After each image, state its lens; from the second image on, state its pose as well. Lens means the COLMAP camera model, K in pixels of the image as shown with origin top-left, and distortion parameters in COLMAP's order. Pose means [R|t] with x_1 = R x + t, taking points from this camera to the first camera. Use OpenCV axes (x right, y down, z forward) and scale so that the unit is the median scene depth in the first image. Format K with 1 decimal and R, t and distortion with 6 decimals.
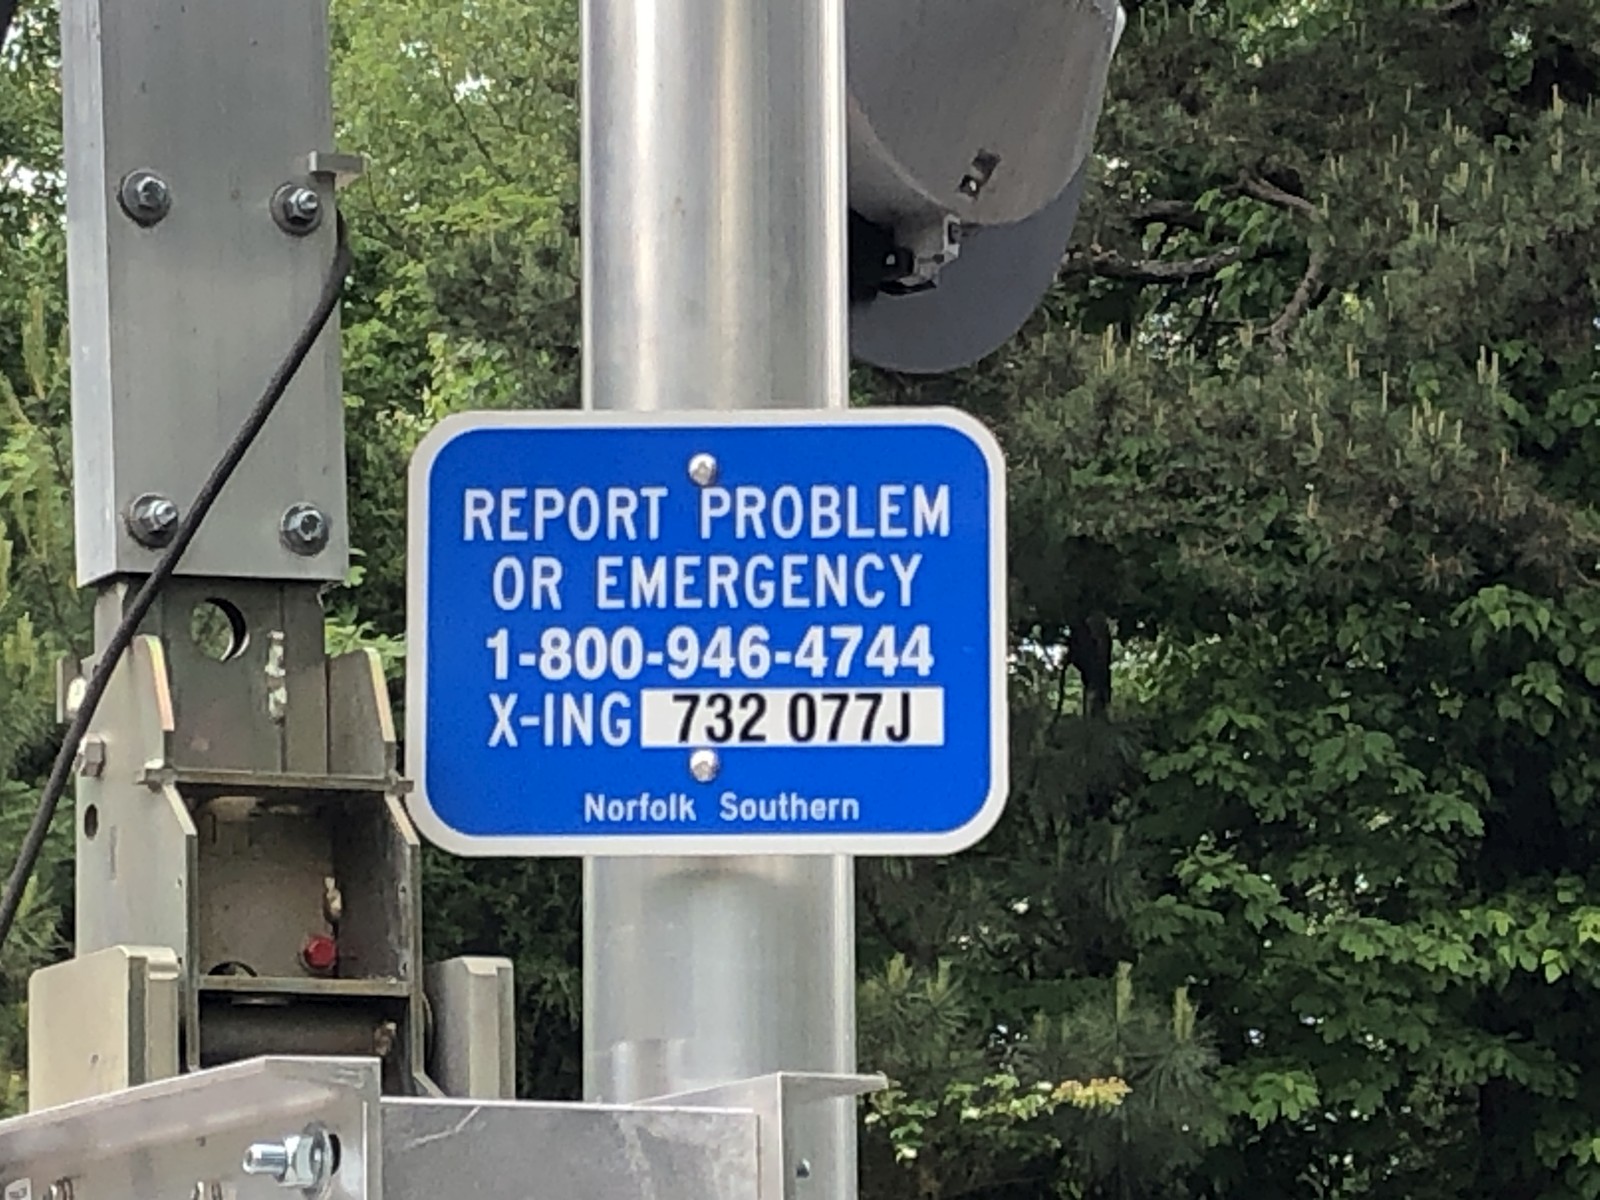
lens RADIAL K [[6338.7, 0, 732.6], [0, 6338.7, 595.6], [0, 0, 1]] dist [0.070982, 7.804583]
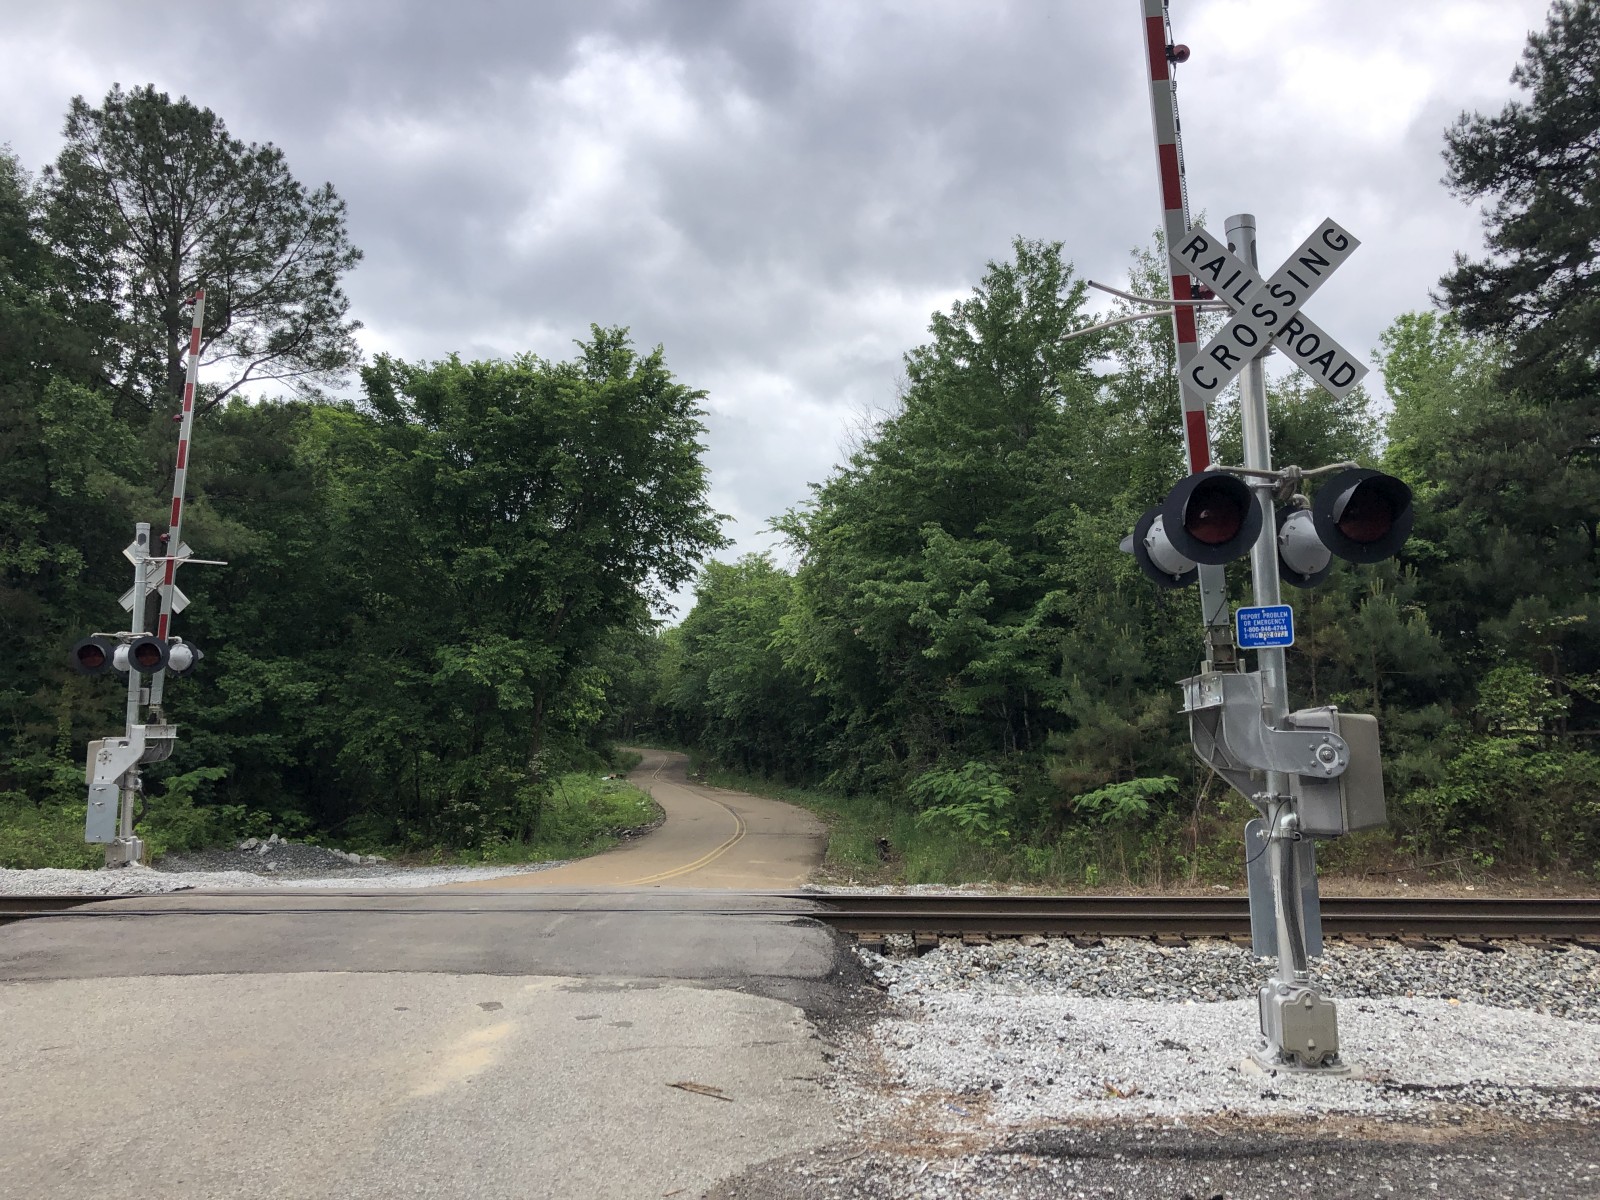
lens RADIAL K [[1306.3, 0, 805.8], [0, 1306.3, 592.0], [0, 0, 1]] dist [0.055901, -0.058670]
pose [[0.854921, -0.076533, -0.513082, 0.483235], [0.102013, 0.994548, 0.021629, -0.182610], [0.508629, -0.070832, 0.858067, -1.326767]]
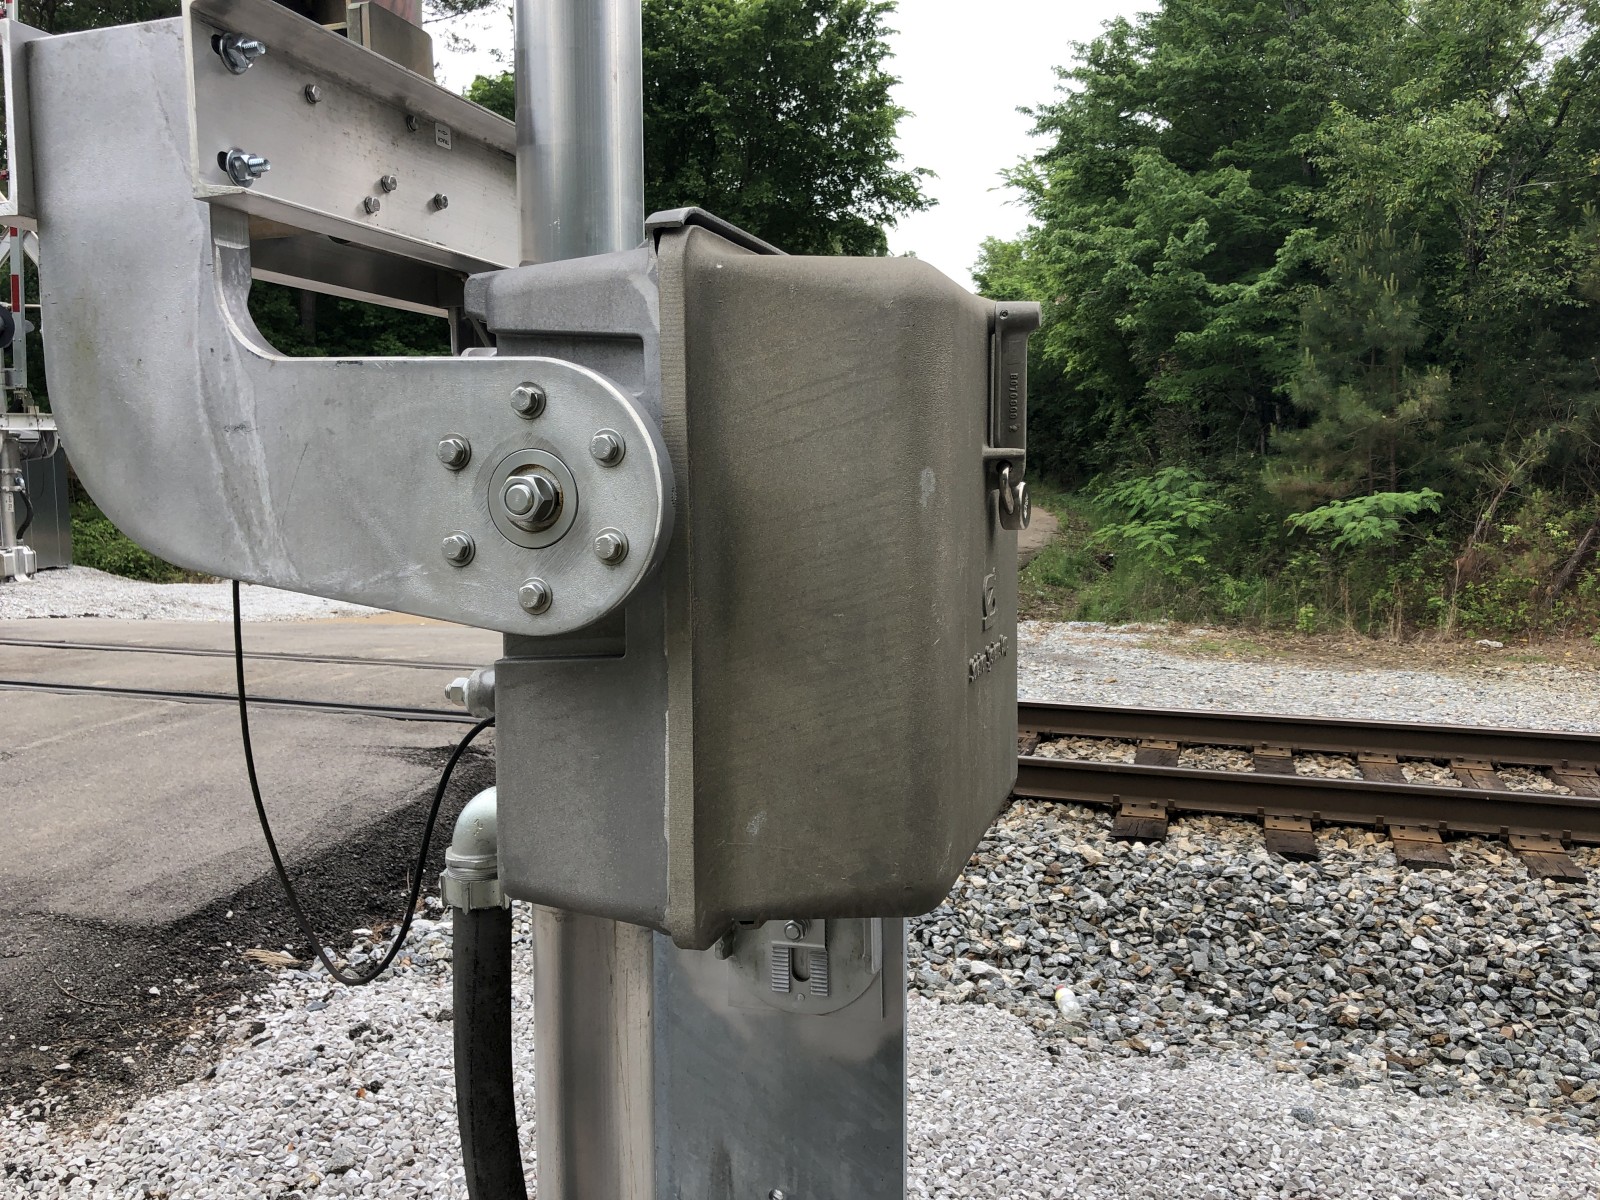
lens RADIAL K [[1303.3, 0, 803.3], [0, 1303.3, 601.8], [0, 0, 1]] dist [-0.088140, 0.110322]
pose [[0.683894, 0.073277, -0.725892, 0.373755], [0.130737, 0.966530, 0.220742, 0.209448], [0.717772, -0.245865, 0.651424, 0.842989]]
